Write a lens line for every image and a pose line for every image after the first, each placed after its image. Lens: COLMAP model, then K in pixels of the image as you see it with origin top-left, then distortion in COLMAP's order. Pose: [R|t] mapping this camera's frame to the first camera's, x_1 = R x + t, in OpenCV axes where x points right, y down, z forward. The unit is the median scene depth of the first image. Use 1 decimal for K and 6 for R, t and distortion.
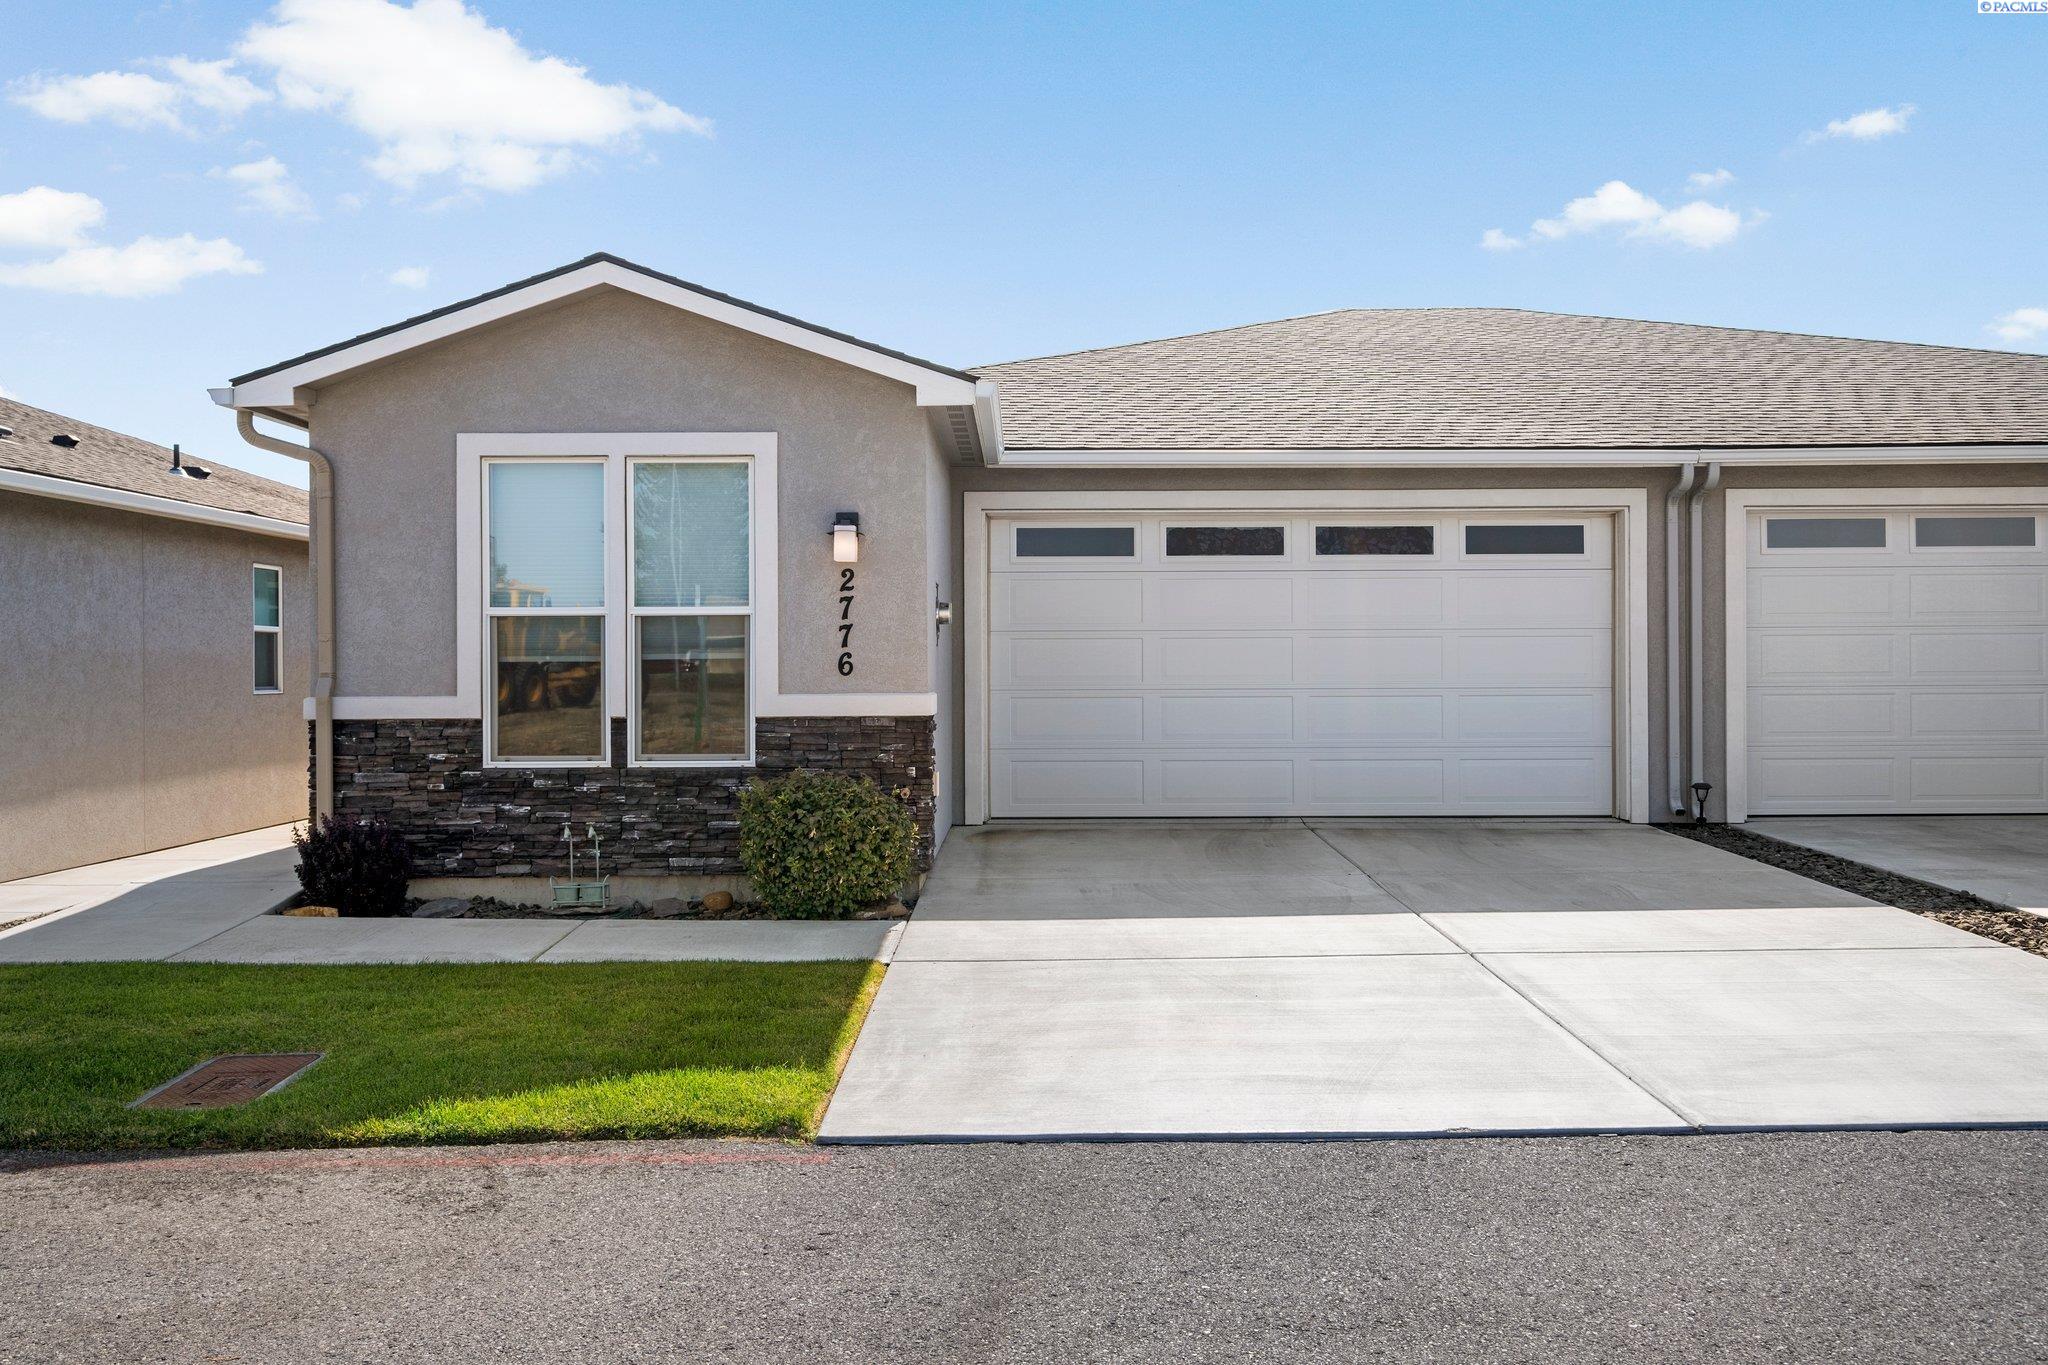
lens RADIAL K [[1701.0, 0, 1023.9], [0, 1701.0, 681.4], [0, 0, 1]] dist [-0.008020, -0.003365]
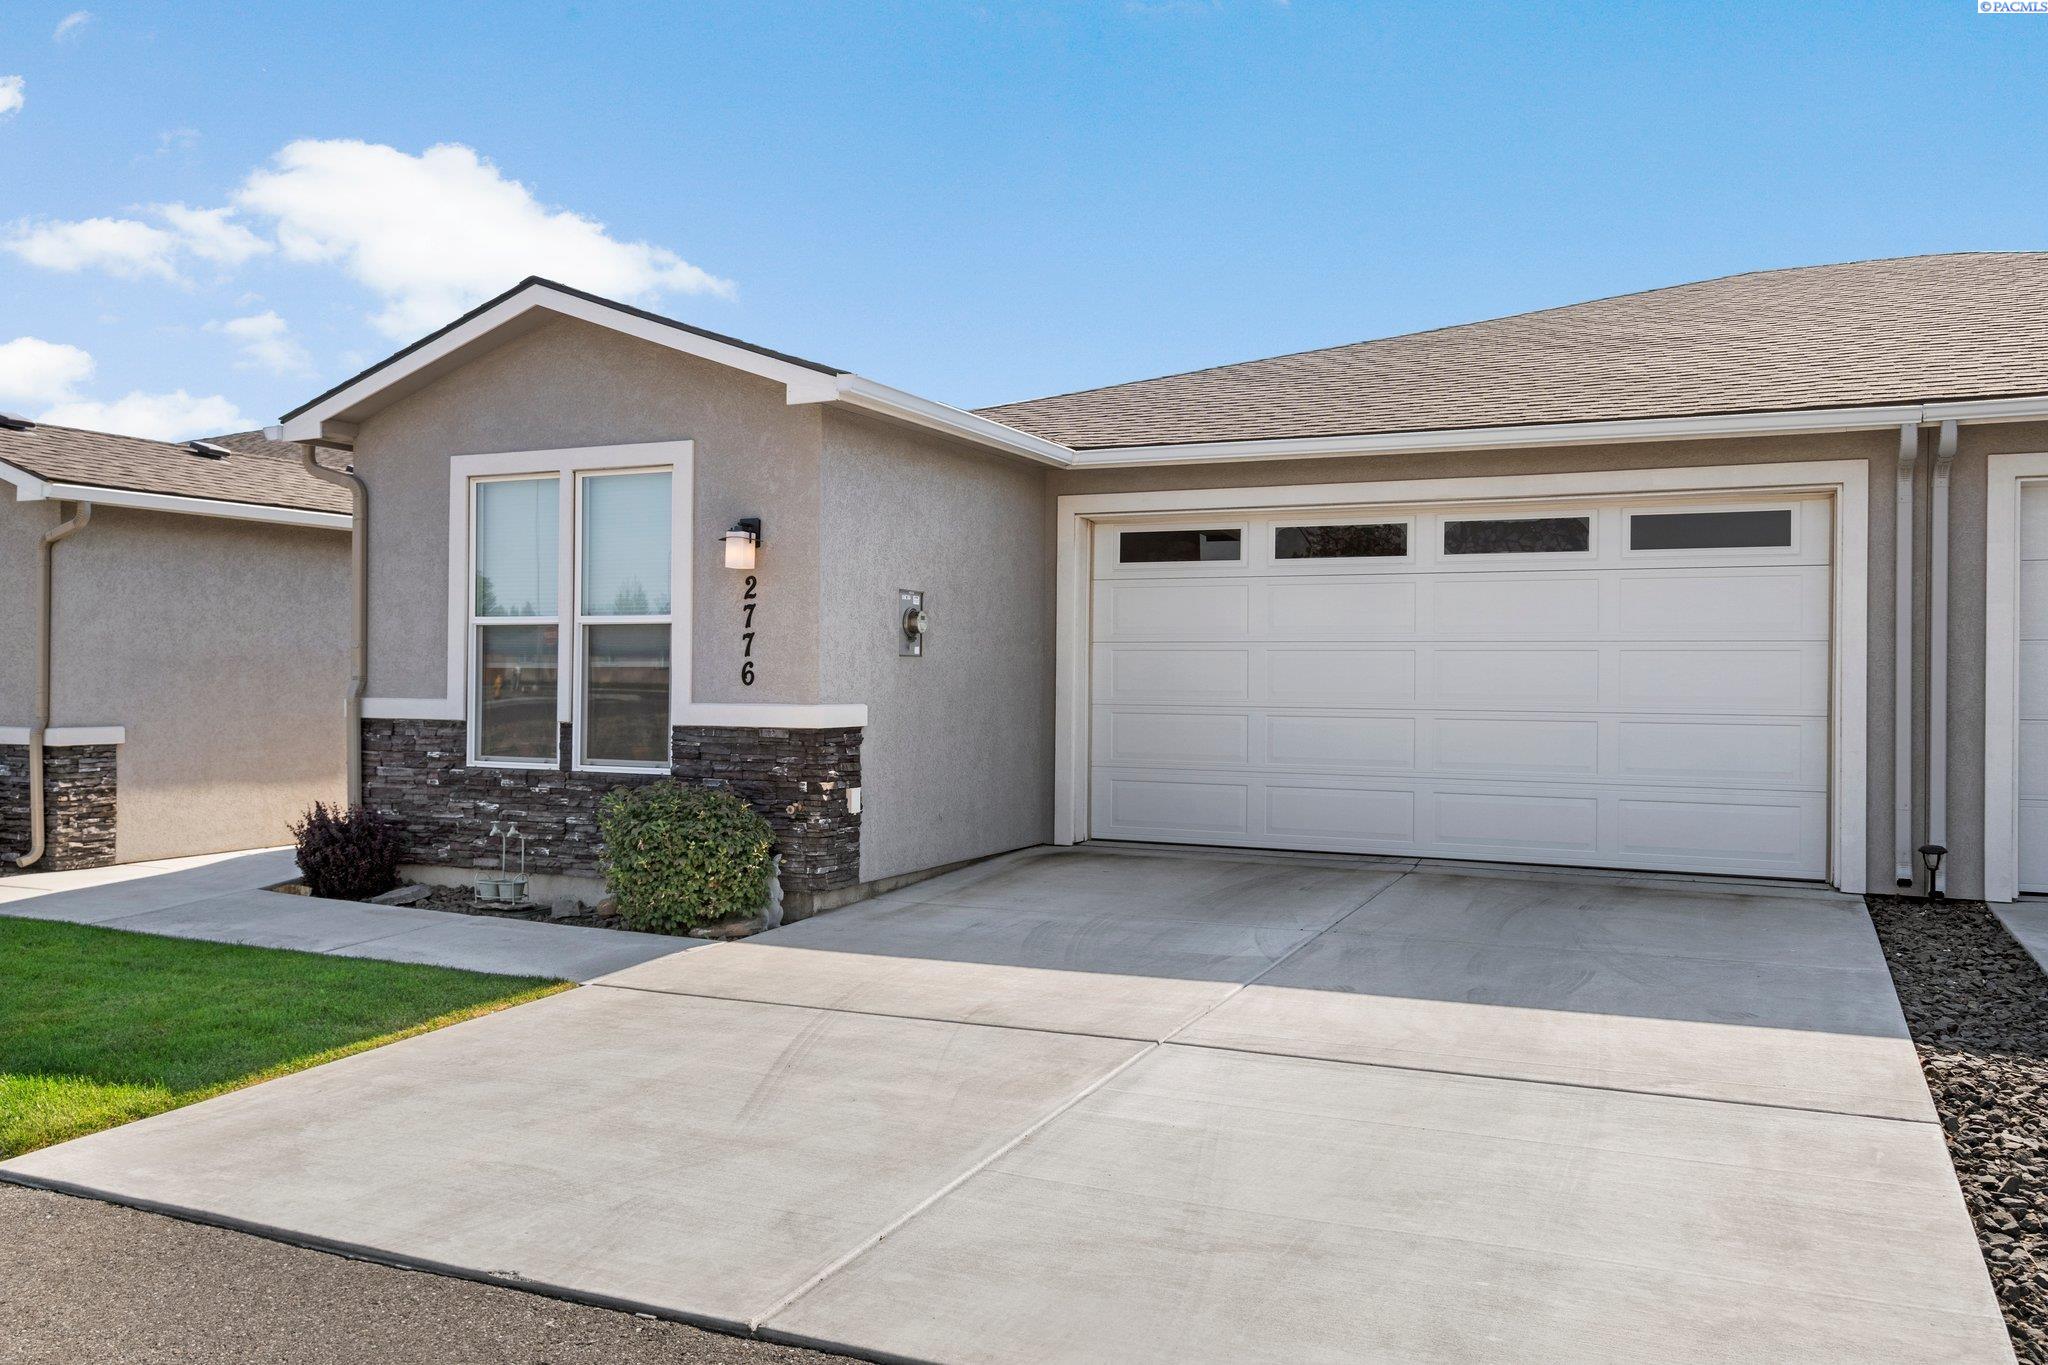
lens RADIAL K [[1585.6, 0, 1025.2], [0, 1585.6, 674.9], [0, 0, 1]] dist [-0.001802, -0.008401]
pose [[0.904768, 0.011756, -0.425743, 0.427237], [-0.016457, 0.999837, -0.007365, -0.005305], [0.425587, 0.013671, 0.904814, 0.243428]]
